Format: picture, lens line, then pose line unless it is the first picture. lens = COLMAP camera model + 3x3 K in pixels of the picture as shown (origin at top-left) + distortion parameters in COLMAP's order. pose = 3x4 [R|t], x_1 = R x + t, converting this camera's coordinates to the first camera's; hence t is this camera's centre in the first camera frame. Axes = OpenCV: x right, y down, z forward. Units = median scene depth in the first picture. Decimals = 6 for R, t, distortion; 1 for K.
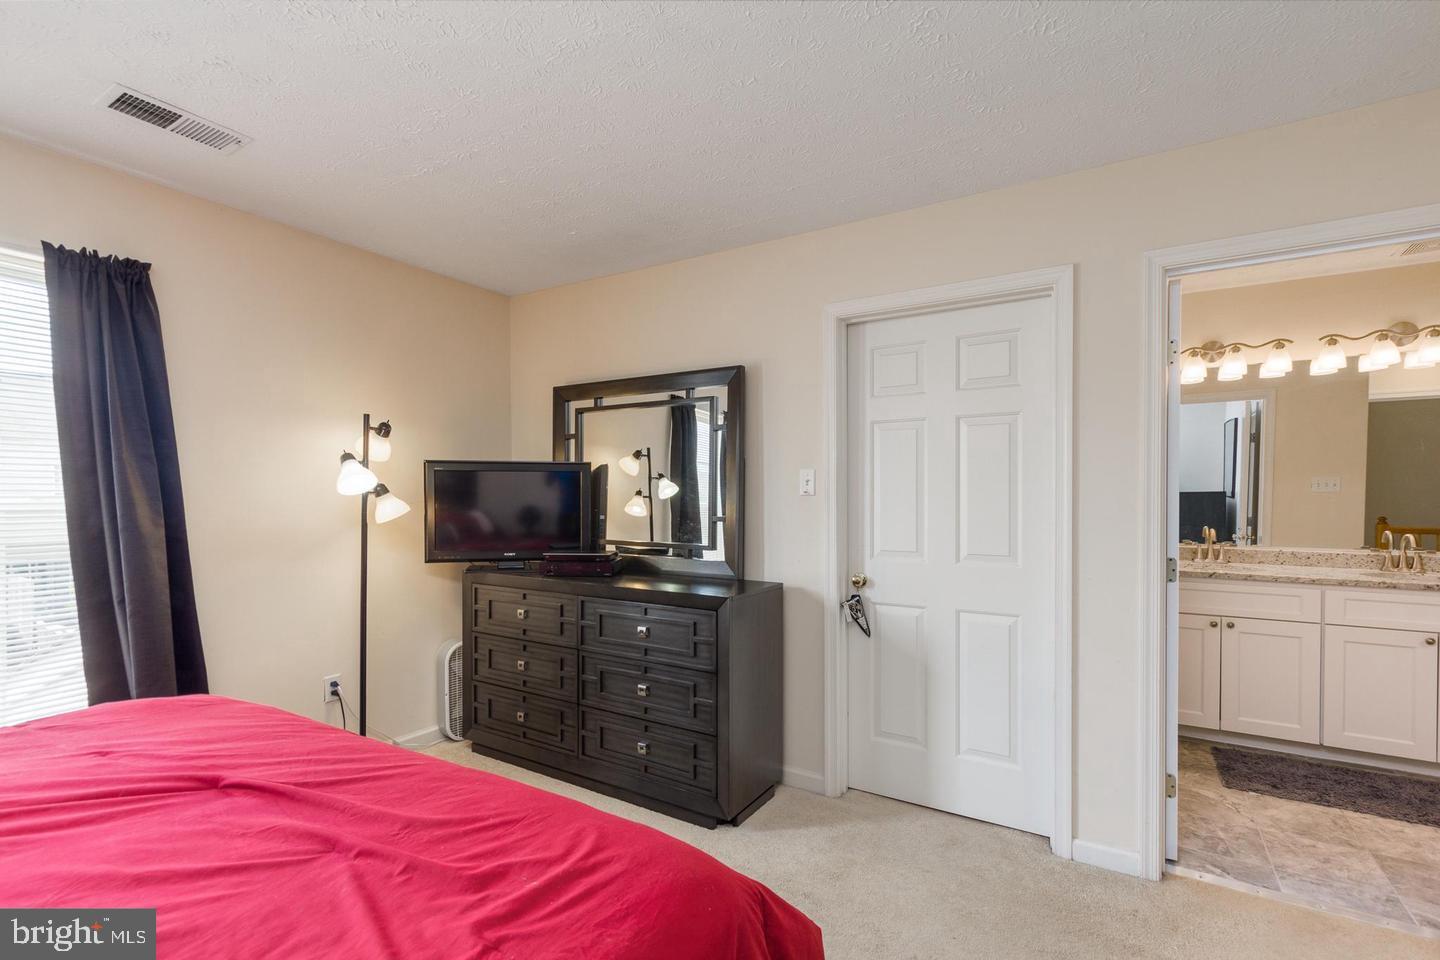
lens RADIAL K [[655.6, 0, 716.0], [0, 655.6, 498.4], [0, 0, 1]] dist [0.004104, -0.000301]
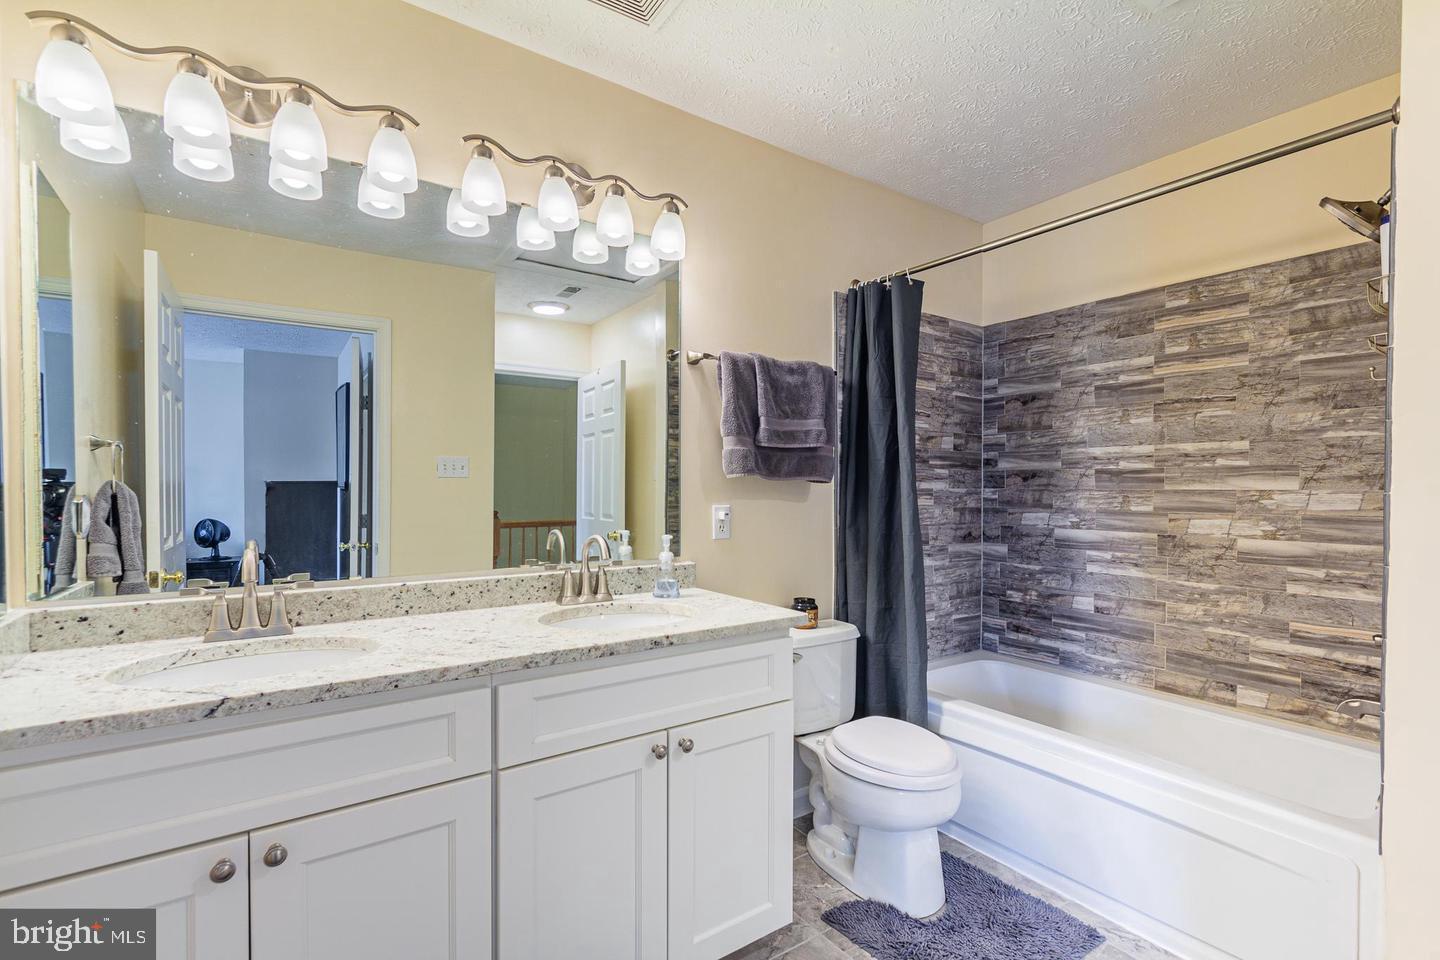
lens RADIAL K [[655.6, 0, 716.0], [0, 655.6, 498.4], [0, 0, 1]] dist [0.004104, -0.000301]
pose [[0.398473, -0.009973, 0.917126, 0.564316], [0.012239, 0.999910, 0.005555, 0.021114], [-0.917098, 0.009011, 0.398559, 0.660819]]
